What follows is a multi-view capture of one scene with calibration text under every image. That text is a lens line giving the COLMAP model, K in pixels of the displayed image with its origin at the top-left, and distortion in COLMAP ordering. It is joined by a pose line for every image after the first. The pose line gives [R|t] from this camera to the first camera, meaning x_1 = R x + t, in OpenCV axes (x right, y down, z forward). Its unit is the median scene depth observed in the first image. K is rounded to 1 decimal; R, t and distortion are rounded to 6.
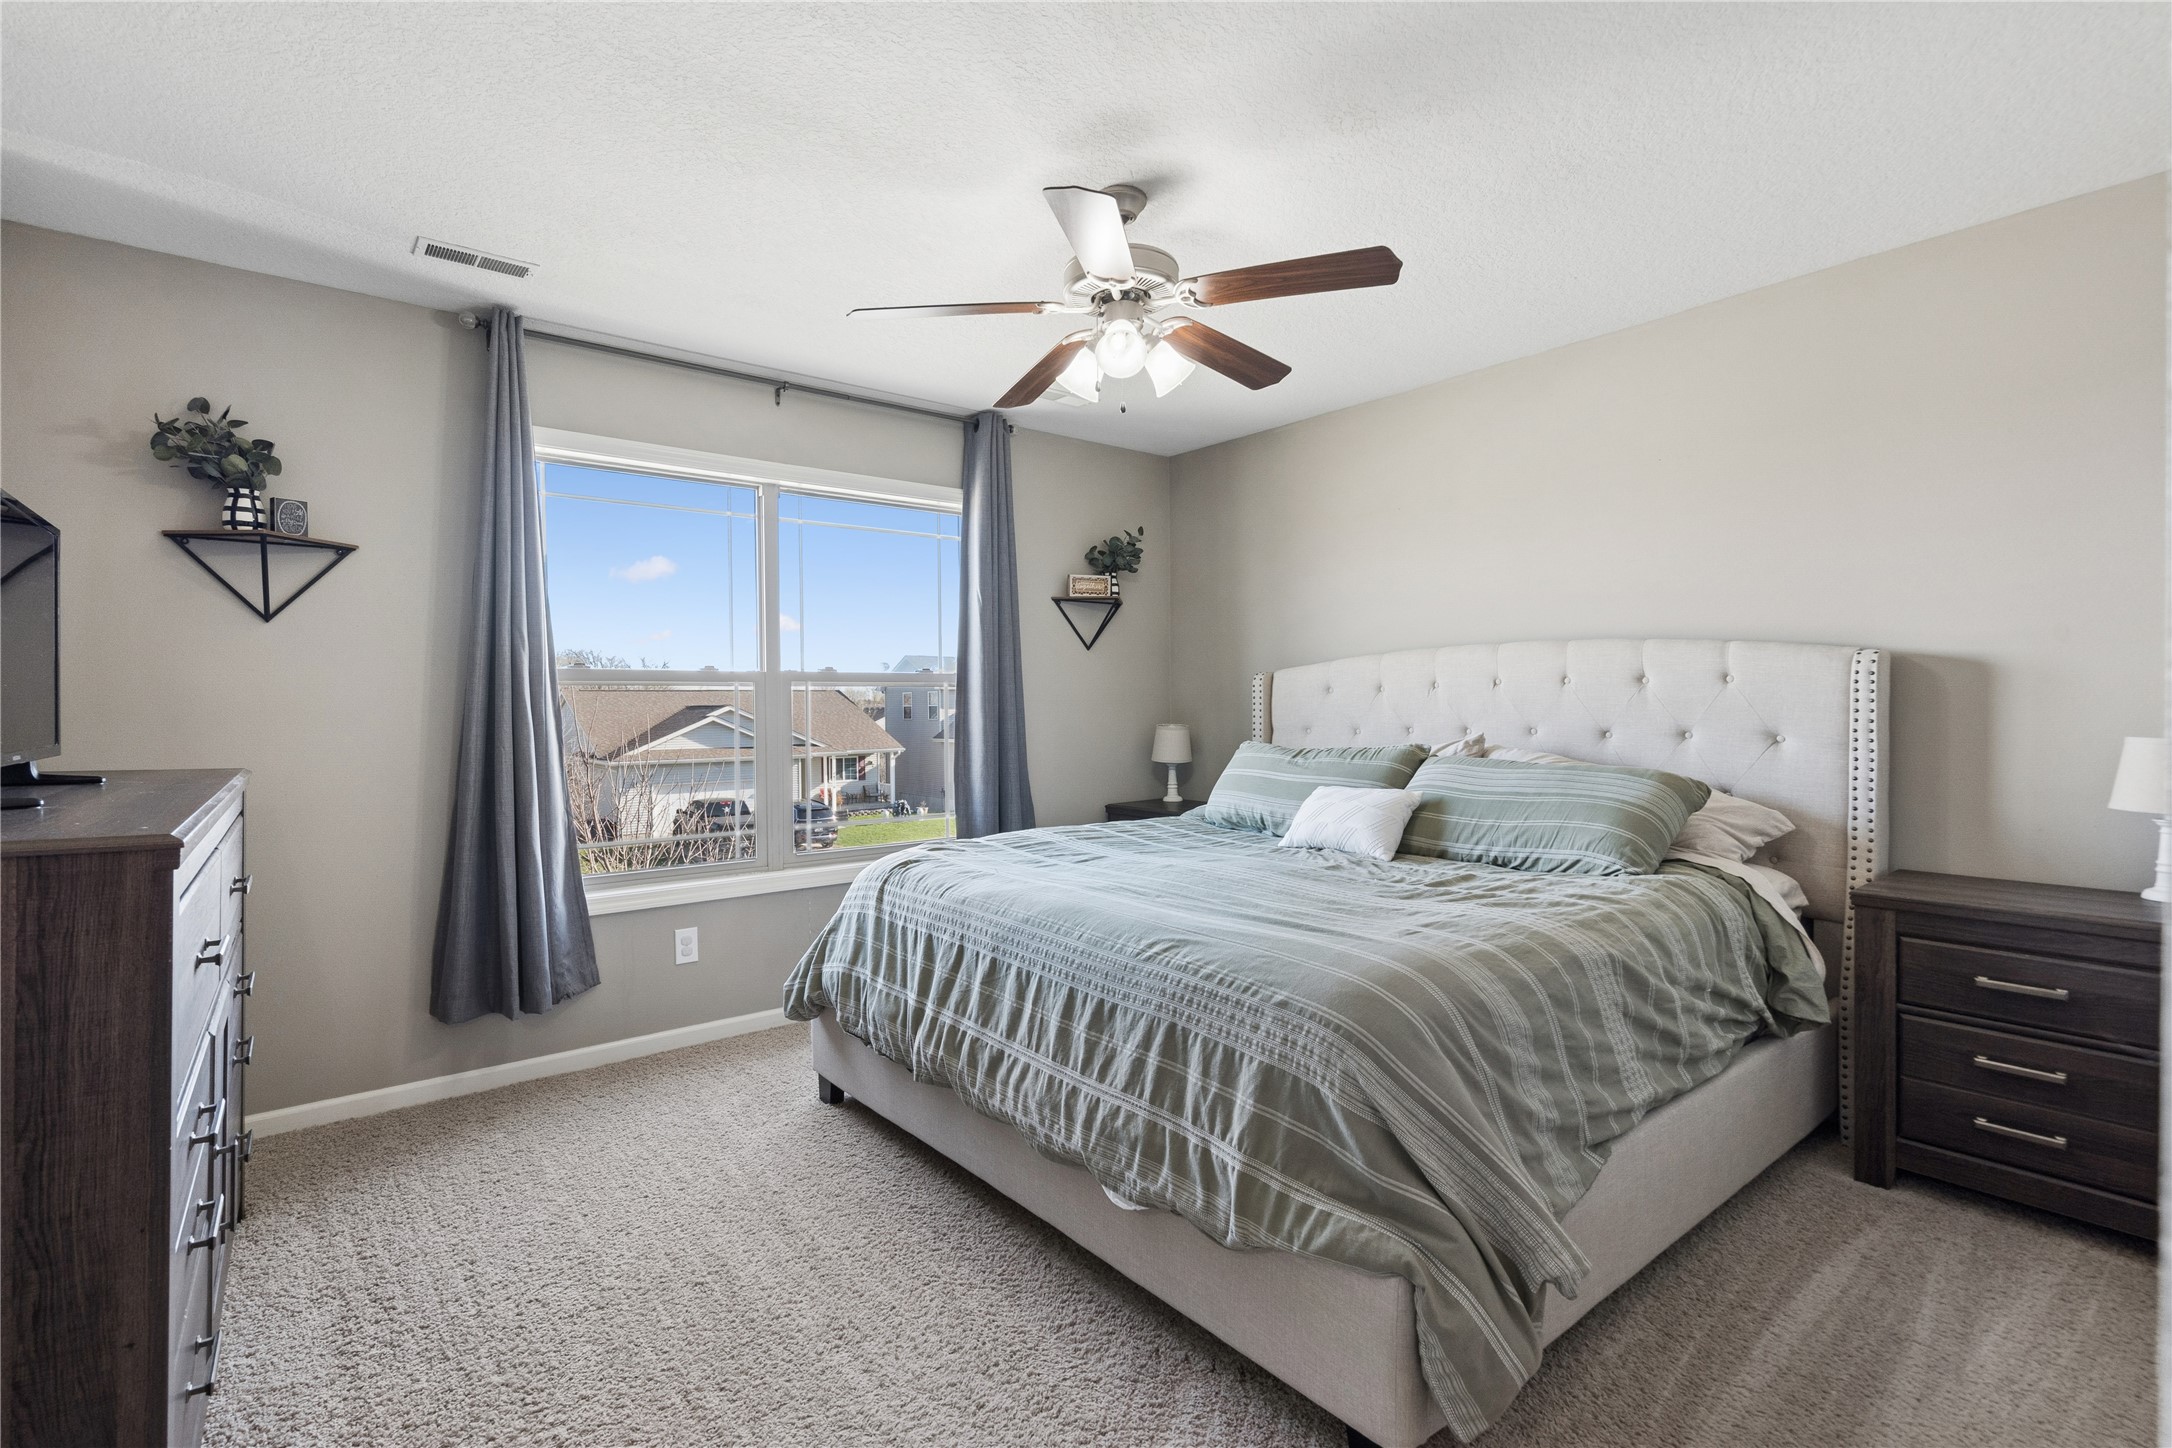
lens RADIAL K [[1016.3, 0, 1086.0], [0, 1016.3, 724.0], [0, 0, 1]] dist [-0.003235, -0.000310]
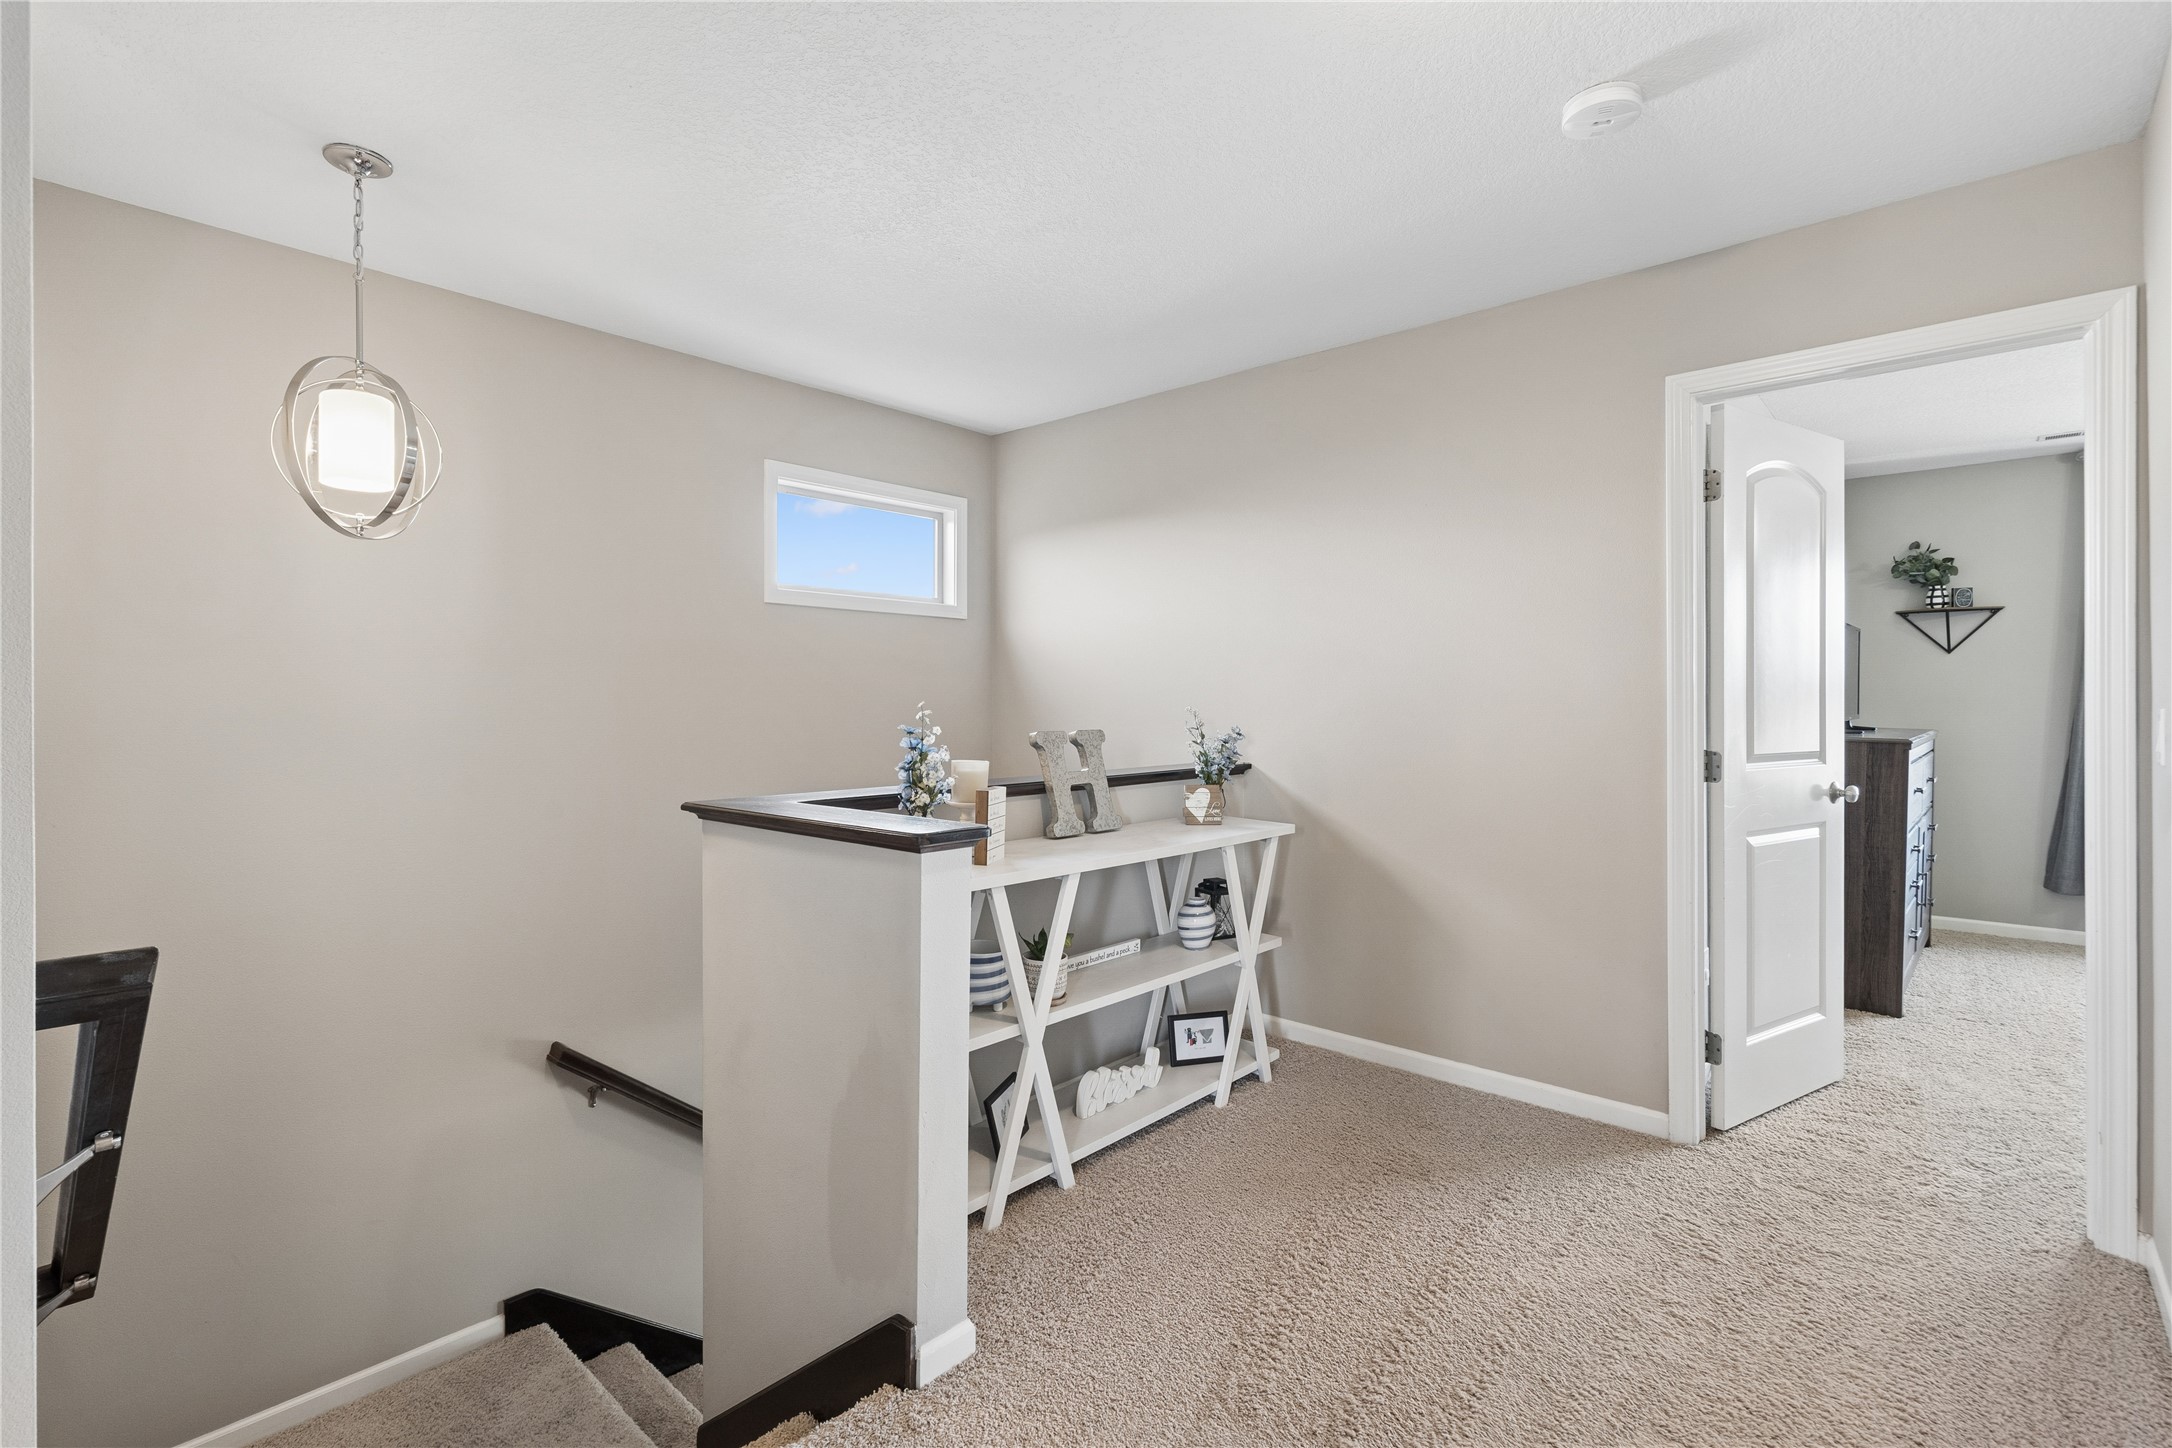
lens RADIAL K [[992.7, 0, 1081.8], [0, 992.7, 703.5], [0, 0, 1]] dist [-0.001348, 0.000358]
pose [[0.164164, 0.004378, -0.986423, 0.750071], [-0.018148, 0.999834, 0.001418, 0.016943], [0.986266, 0.017669, 0.164216, -0.894282]]
